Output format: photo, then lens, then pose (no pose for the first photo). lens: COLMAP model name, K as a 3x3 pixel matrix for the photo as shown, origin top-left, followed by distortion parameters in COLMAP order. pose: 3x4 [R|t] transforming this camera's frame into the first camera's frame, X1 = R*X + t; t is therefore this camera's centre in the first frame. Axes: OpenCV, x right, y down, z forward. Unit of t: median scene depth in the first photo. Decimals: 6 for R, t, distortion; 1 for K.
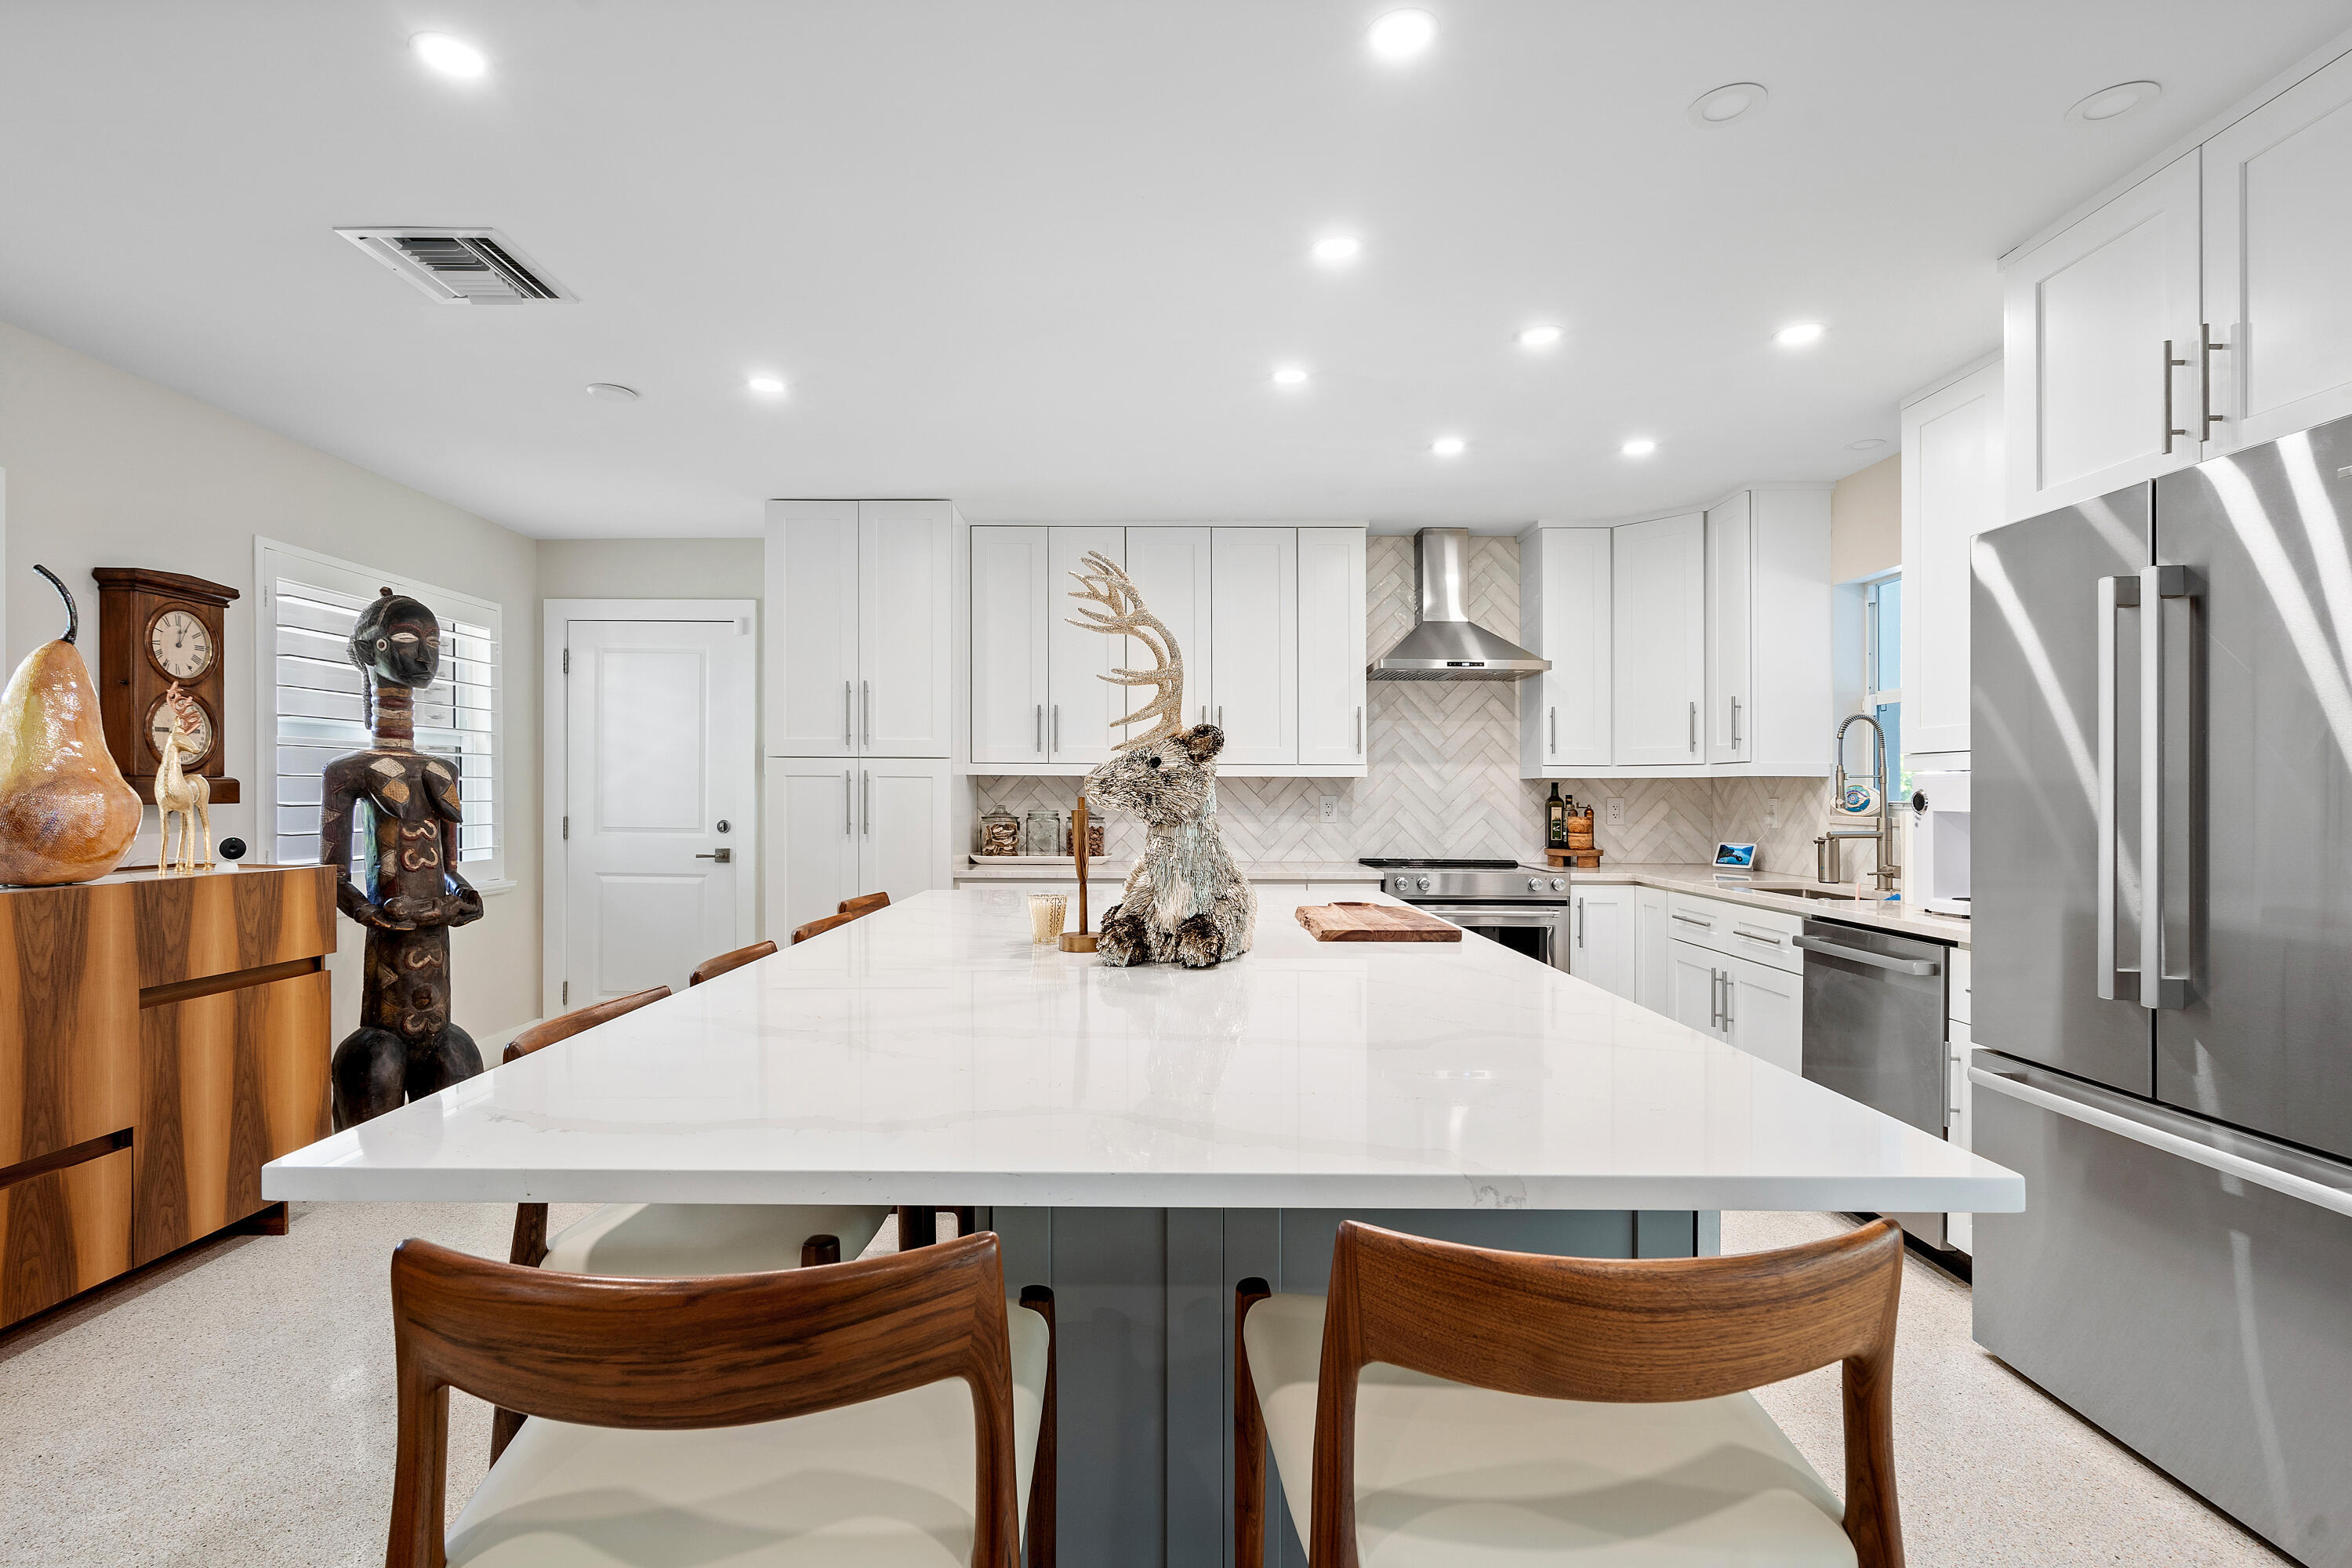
lens RADIAL K [[1125.3, 0, 1176.0], [0, 1125.3, 784.0], [0, 0, 1]] dist [-0.001326, 0.000265]
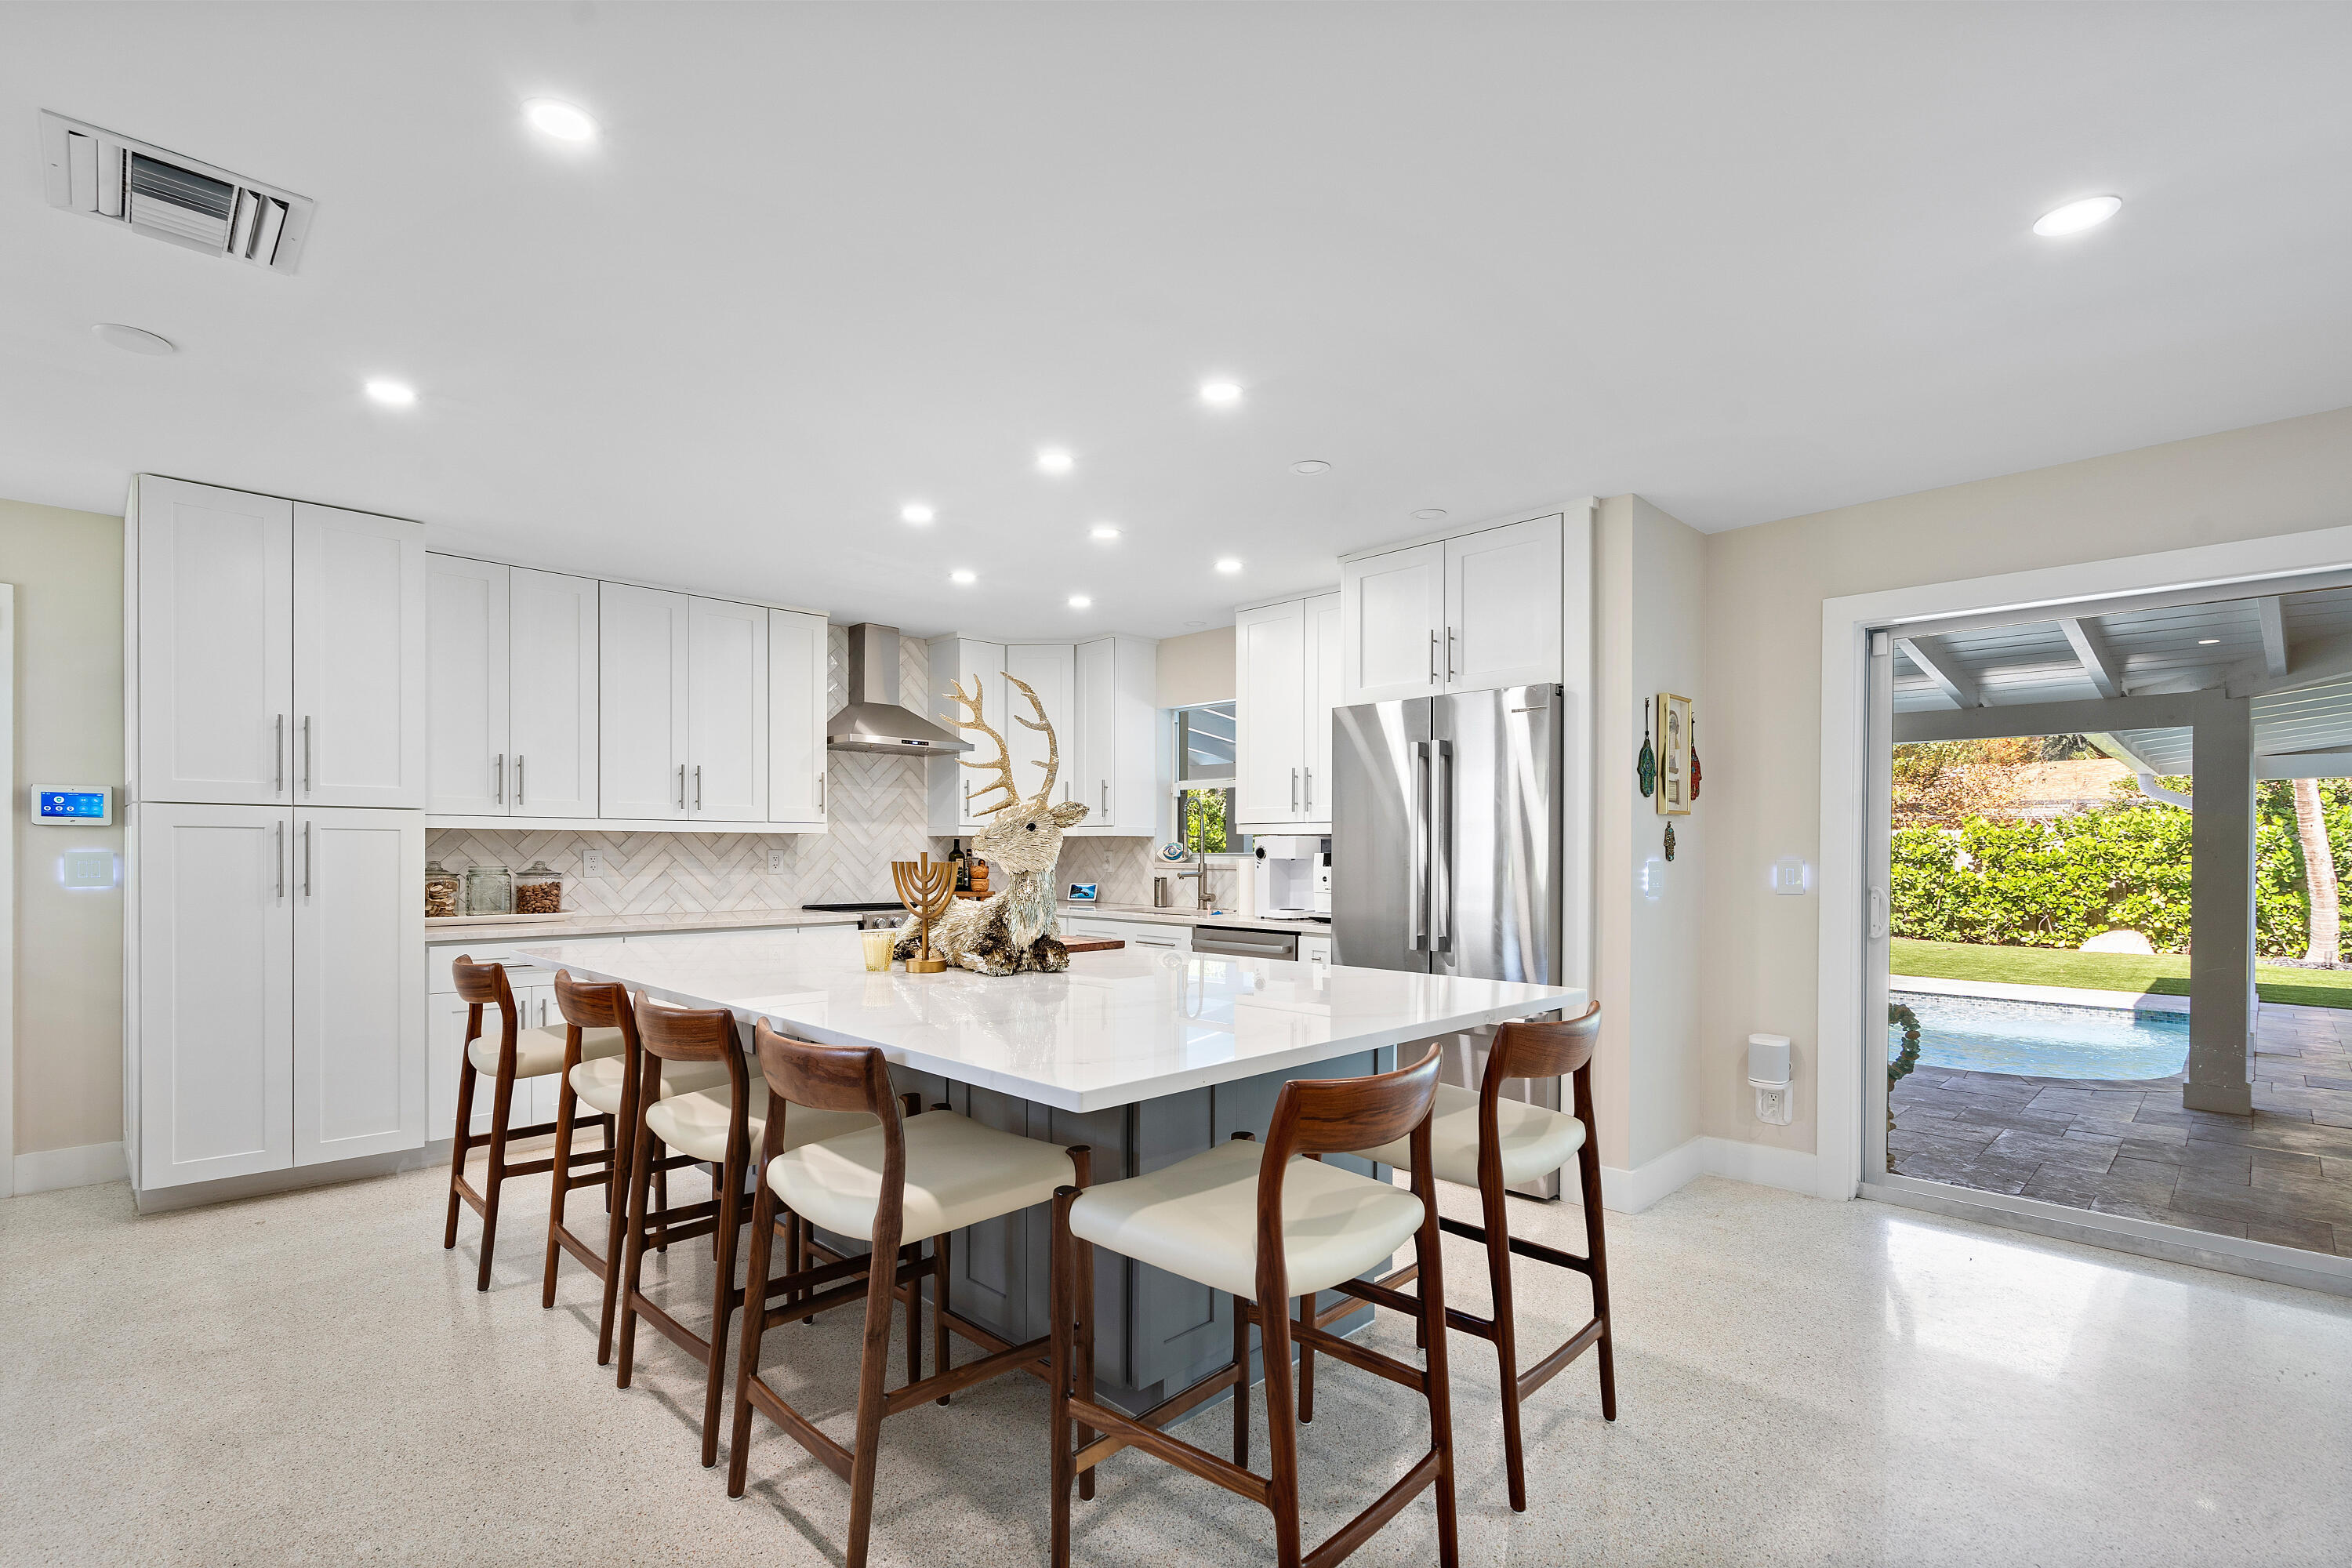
lens RADIAL K [[1075.7, 0, 1173.6], [0, 1075.7, 849.6], [0, 0, 1]] dist [-0.015380, 0.000159]
pose [[0.707038, -0.001817, 0.707173, -0.360232], [-0.006025, 0.999945, 0.008594, -0.001540], [-0.707149, -0.010337, 0.706989, -0.027776]]
